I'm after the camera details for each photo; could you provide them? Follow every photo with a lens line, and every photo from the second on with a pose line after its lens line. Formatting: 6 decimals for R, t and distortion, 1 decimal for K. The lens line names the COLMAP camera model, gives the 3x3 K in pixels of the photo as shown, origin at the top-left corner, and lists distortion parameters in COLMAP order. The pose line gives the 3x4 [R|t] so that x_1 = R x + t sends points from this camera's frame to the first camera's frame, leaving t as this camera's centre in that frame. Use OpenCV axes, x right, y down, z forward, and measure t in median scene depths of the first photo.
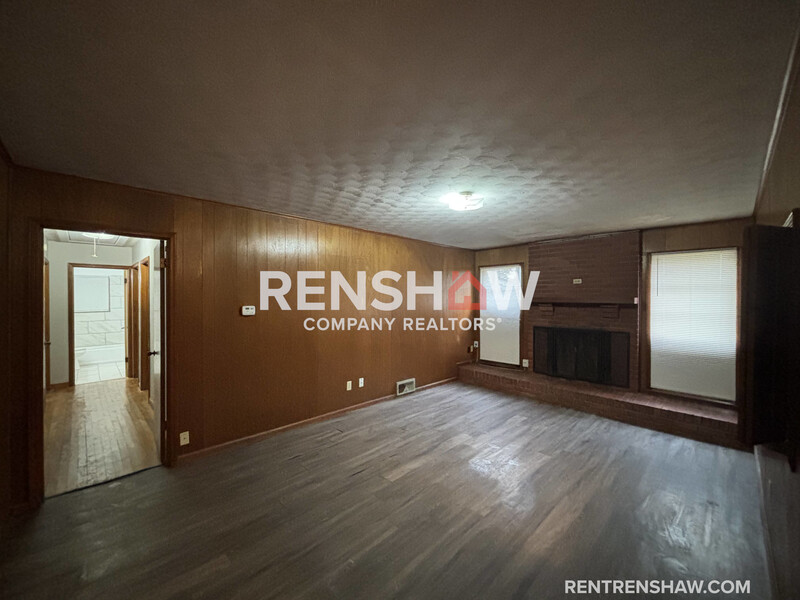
lens RADIAL K [[324.4, 0, 398.4], [0, 324.4, 298.3], [0, 0, 1]] dist [0.001110, 0.000084]
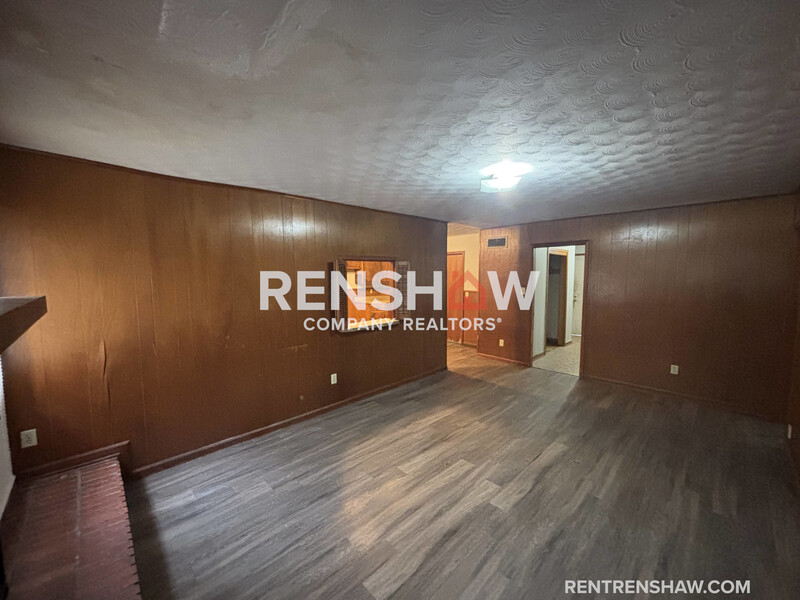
lens RADIAL K [[324.4, 0, 401.5], [0, 324.4, 297.9], [0, 0, 1]] dist [0.001110, 0.000084]
pose [[-0.999936, -0.008297, -0.007707, 0.443321], [-0.009030, 0.994906, 0.100402, -0.047669], [0.006835, 0.100465, -0.994917, 1.709178]]
